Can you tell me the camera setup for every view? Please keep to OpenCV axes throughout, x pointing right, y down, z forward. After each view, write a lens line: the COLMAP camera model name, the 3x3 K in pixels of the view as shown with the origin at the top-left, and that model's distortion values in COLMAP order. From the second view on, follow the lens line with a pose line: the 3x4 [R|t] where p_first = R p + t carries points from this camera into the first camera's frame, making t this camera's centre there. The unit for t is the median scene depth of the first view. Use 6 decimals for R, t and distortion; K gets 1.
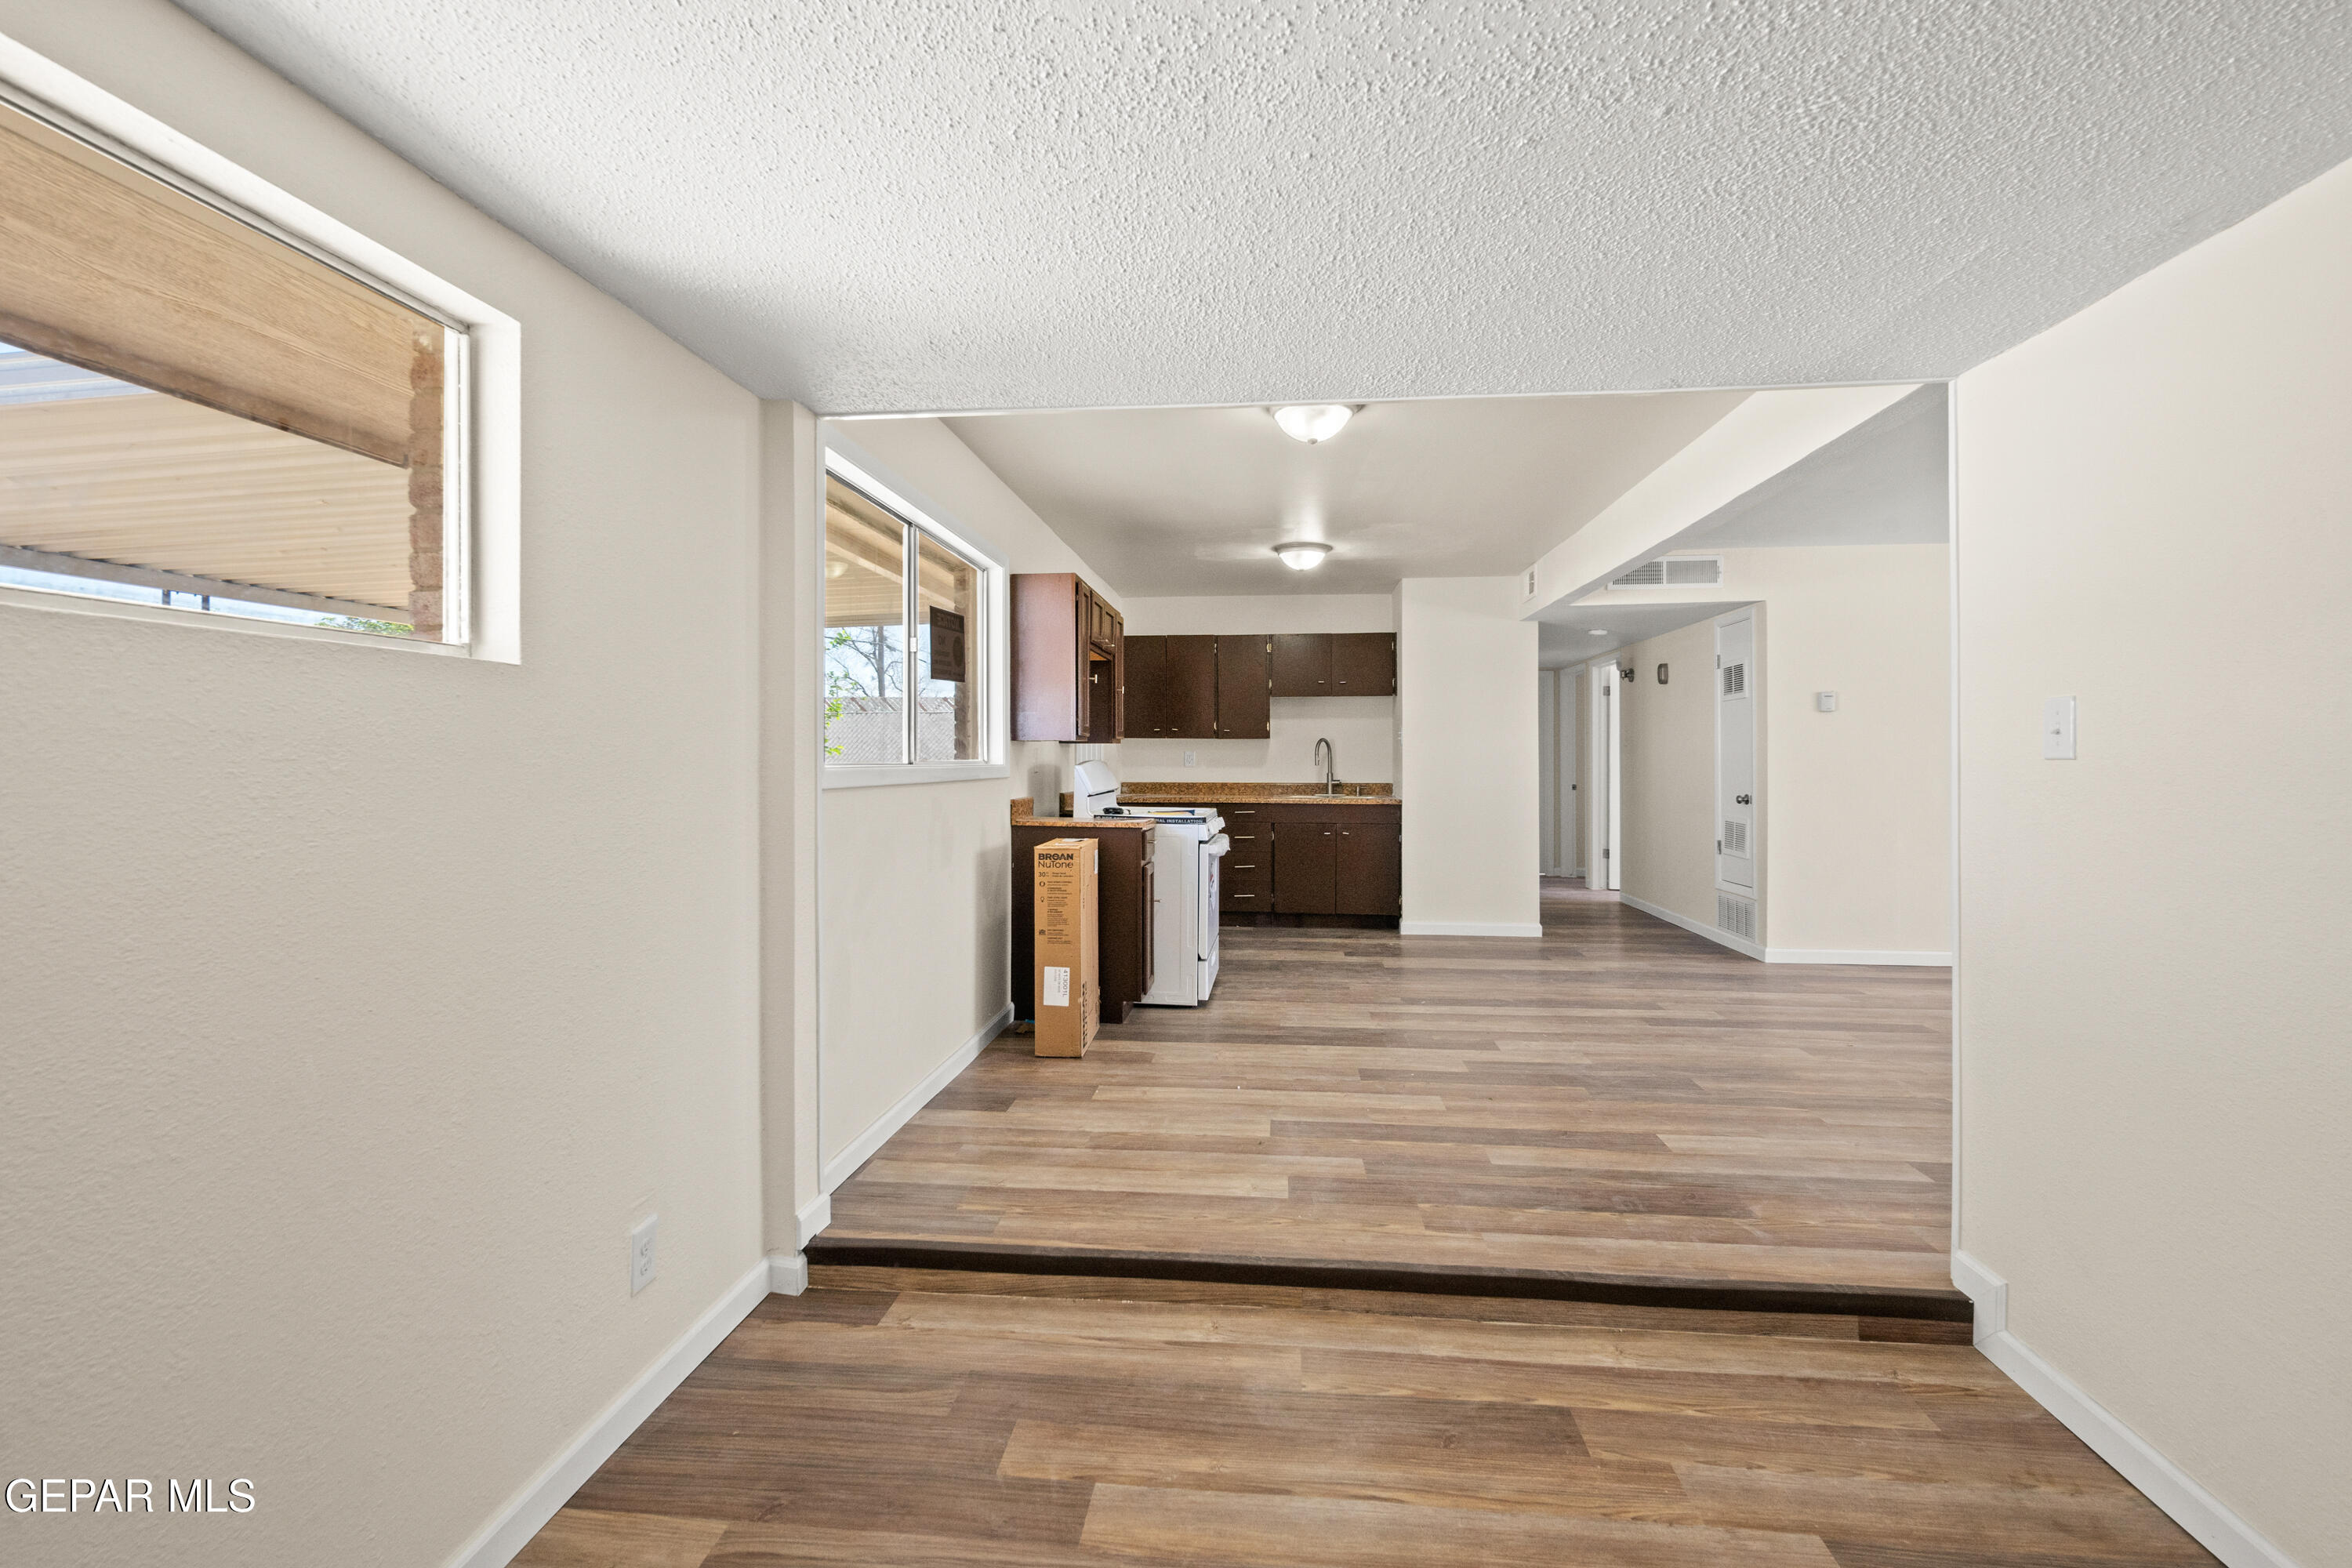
lens RADIAL K [[1034.5, 0, 1178.5], [0, 1034.5, 767.7], [0, 0, 1]] dist [0.000673, -0.000372]
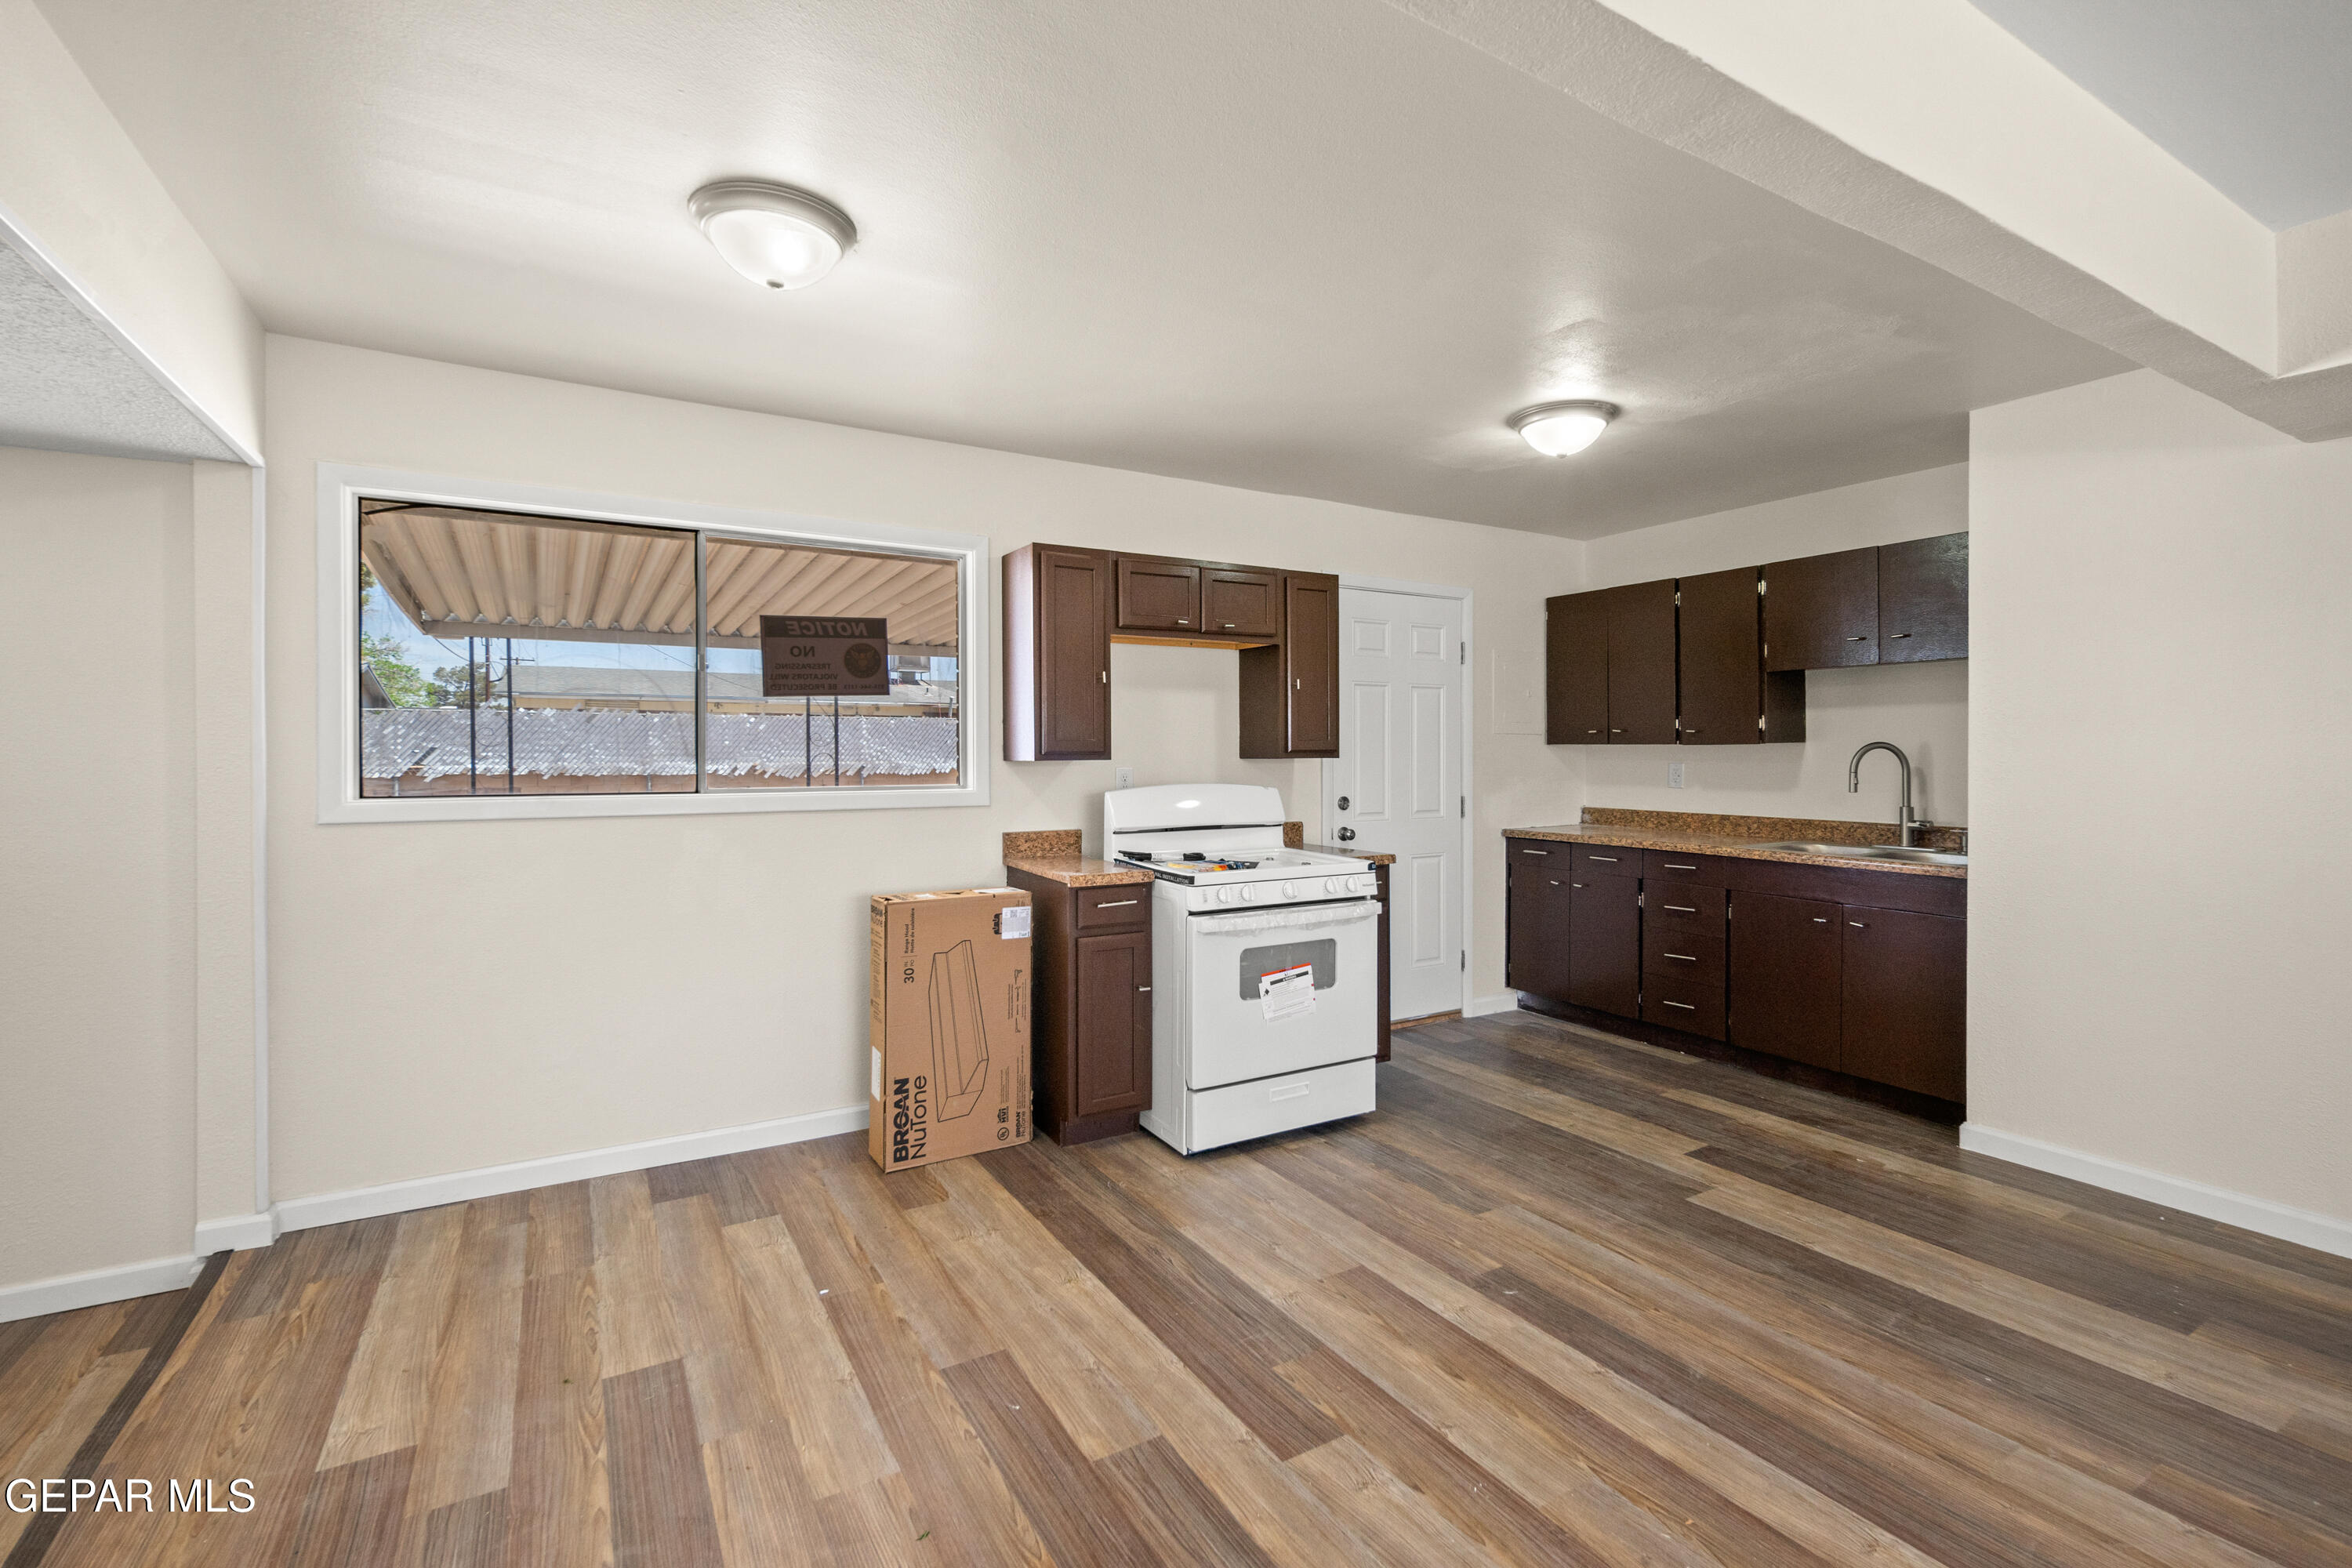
lens RADIAL K [[1034.5, 0, 1177.5], [0, 1034.5, 759.0], [0, 0, 1]] dist [0.000673, -0.000372]
pose [[0.597262, 0.004470, -0.802034, 0.727622], [-0.007432, 0.999972, 0.000039, -0.034962], [0.802012, 0.005938, 0.597279, 0.786705]]
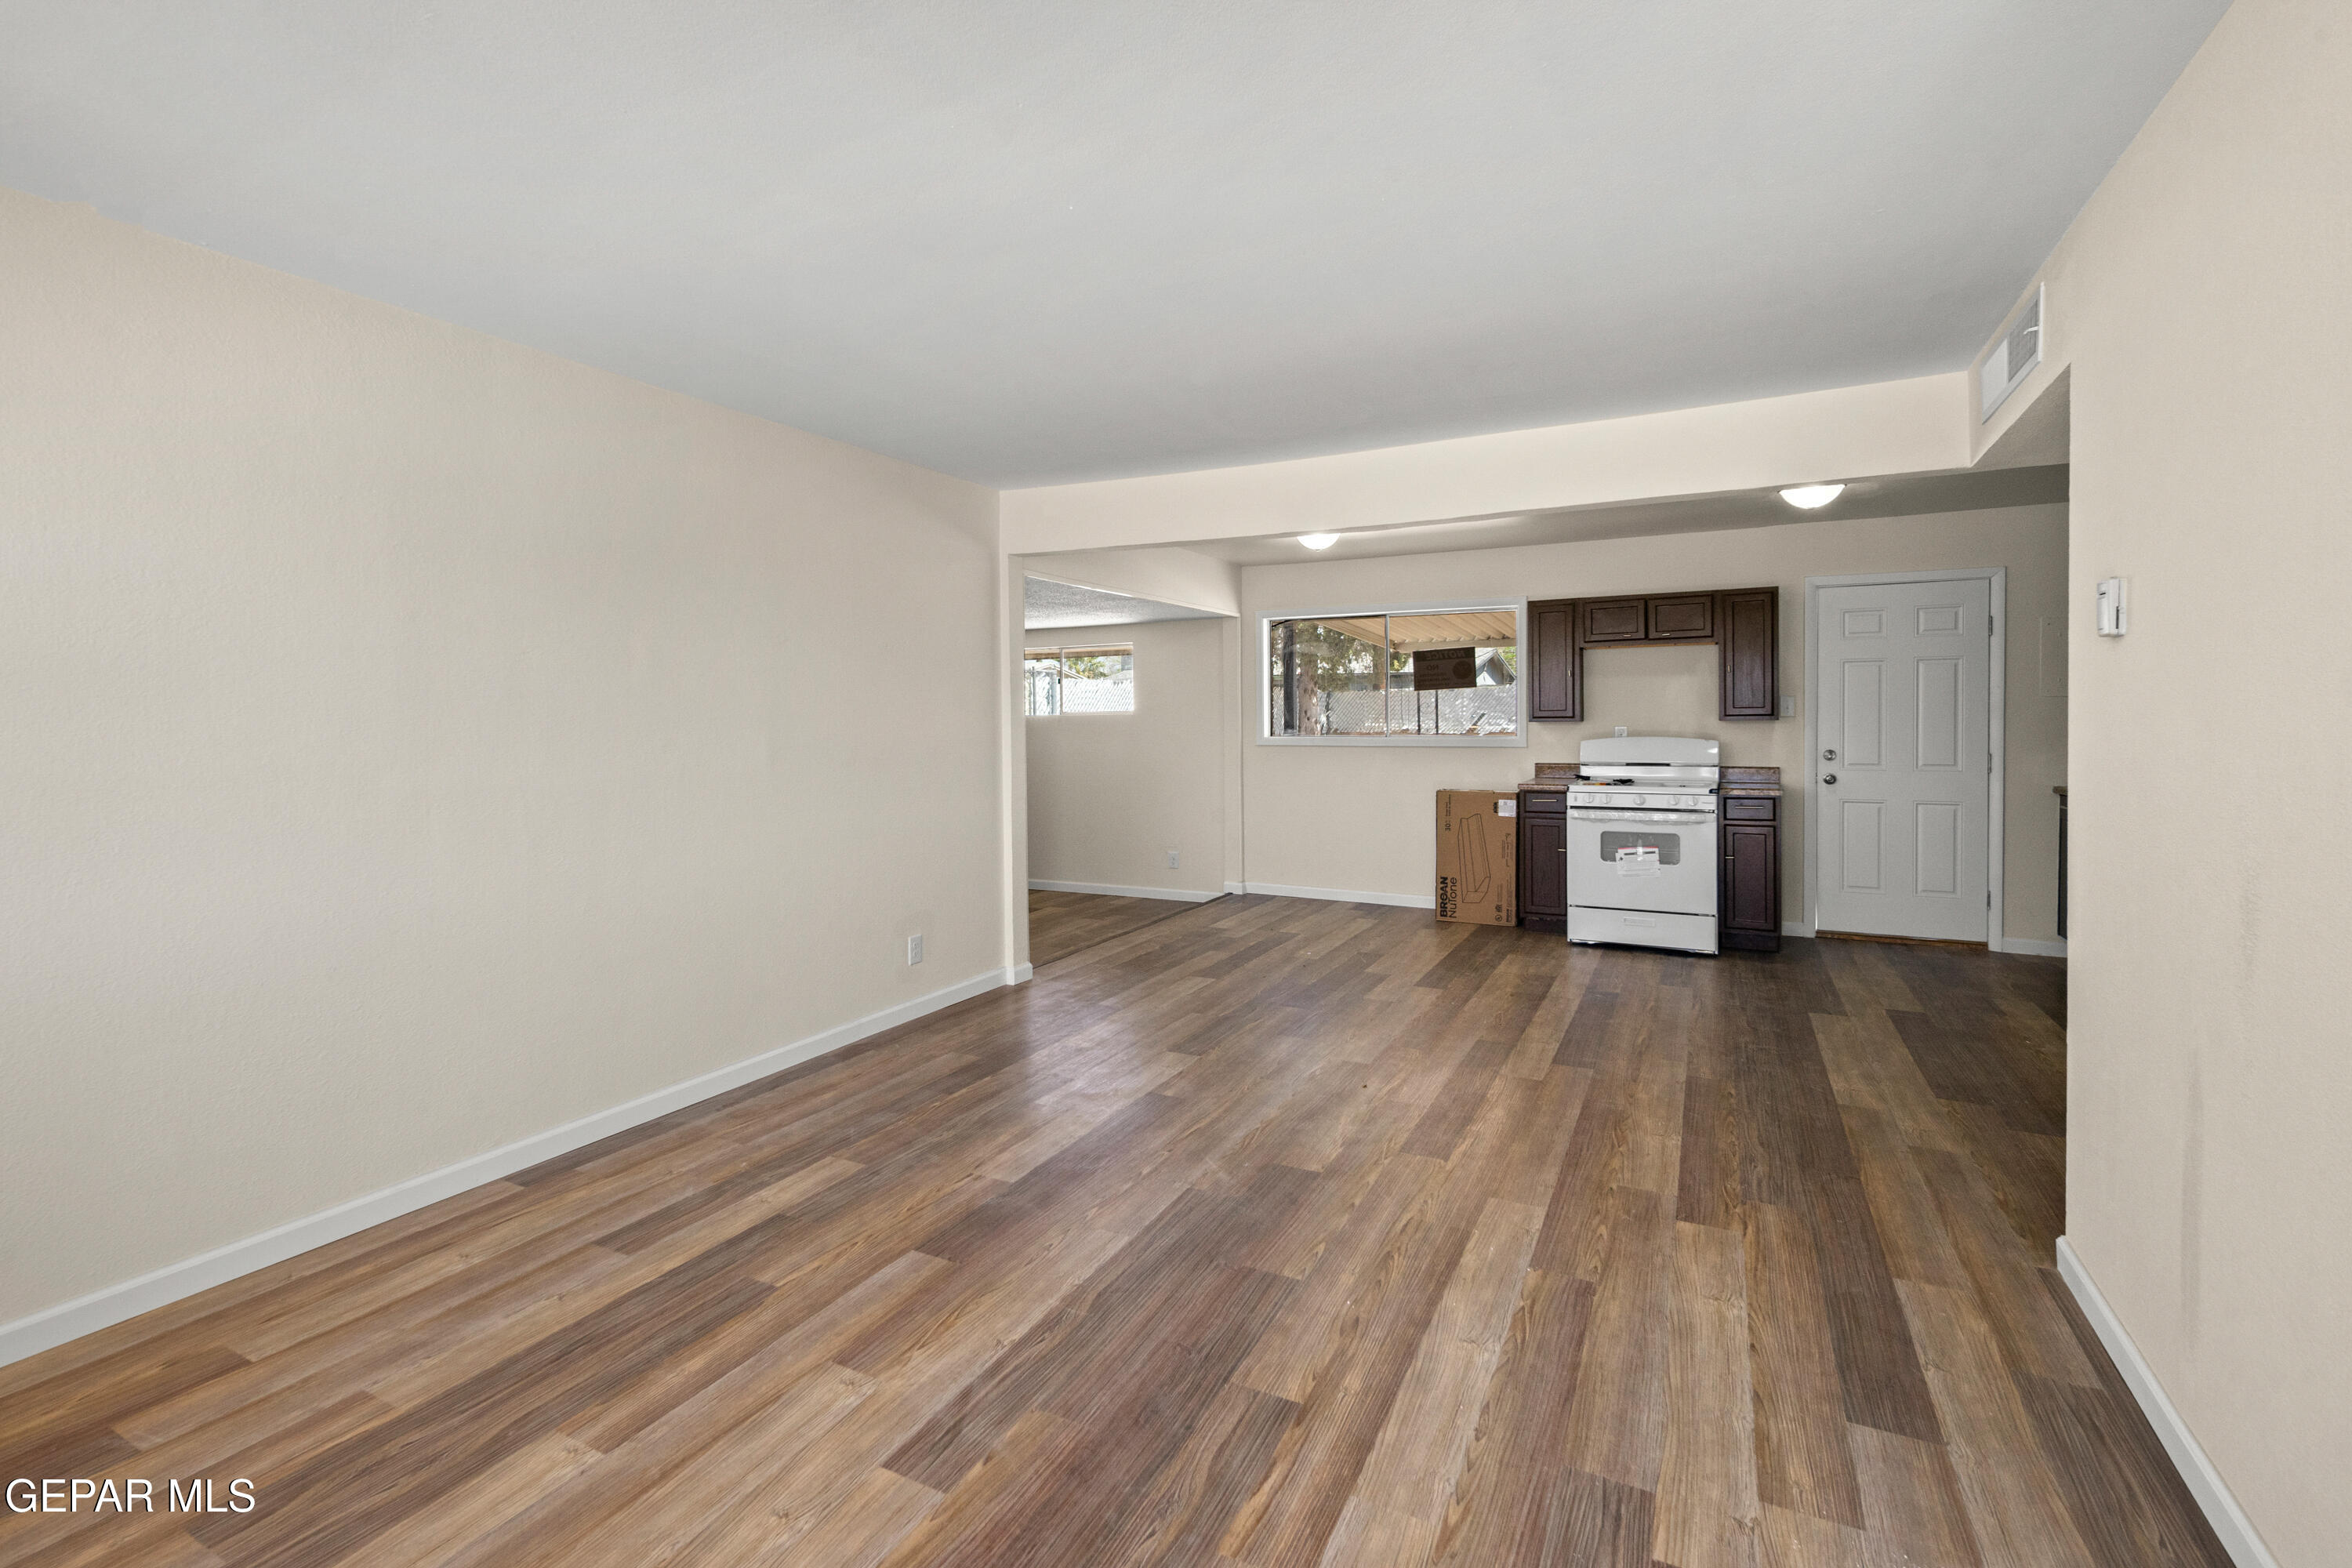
lens RADIAL K [[1034.5, 0, 1174.6], [0, 1034.5, 727.7], [0, 0, 1]] dist [0.000673, -0.000372]
pose [[-0.363321, 0.010637, -0.931603, 1.728374], [-0.002512, 0.999920, 0.012397, -0.043358], [0.931661, 0.006845, -0.363266, 1.336830]]
